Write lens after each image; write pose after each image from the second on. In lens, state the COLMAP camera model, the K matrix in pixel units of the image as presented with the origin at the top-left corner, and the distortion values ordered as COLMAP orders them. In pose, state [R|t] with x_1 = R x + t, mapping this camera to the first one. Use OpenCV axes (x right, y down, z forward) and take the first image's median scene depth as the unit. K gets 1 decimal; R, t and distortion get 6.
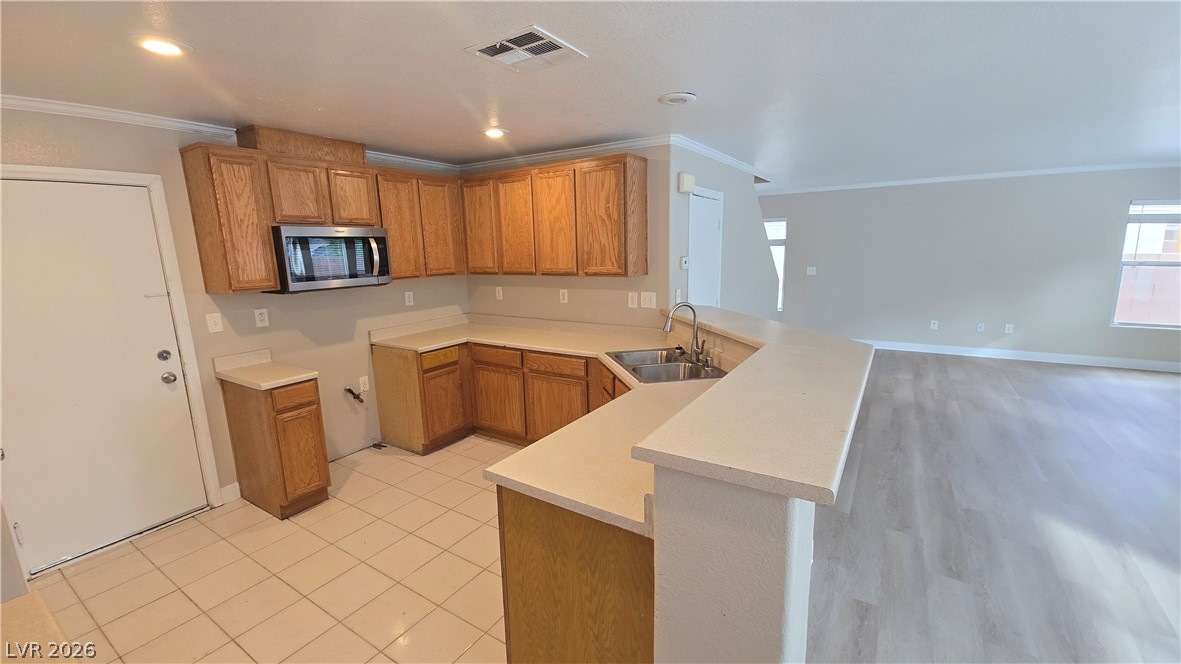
lens RADIAL K [[477.1, 0, 584.1], [0, 477.1, 339.4], [0, 0, 1]] dist [-0.001277, -0.000053]
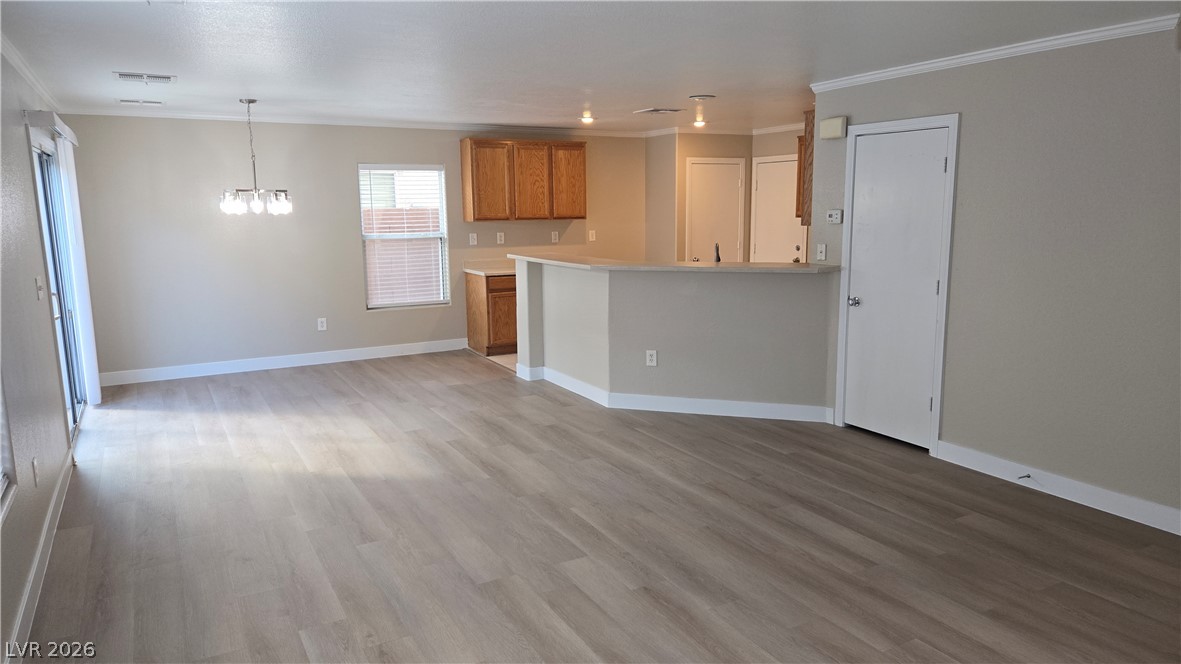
lens RADIAL K [[785.2, 0, 590.5], [0, 785.2, 332.0], [0, 0, 1]] dist [0.001233, -0.000156]
pose [[-0.465148, 0.173720, -0.868020, 1.773196], [-0.149866, 0.950948, 0.270626, -0.289971], [0.872455, 0.255968, -0.416297, 1.304507]]
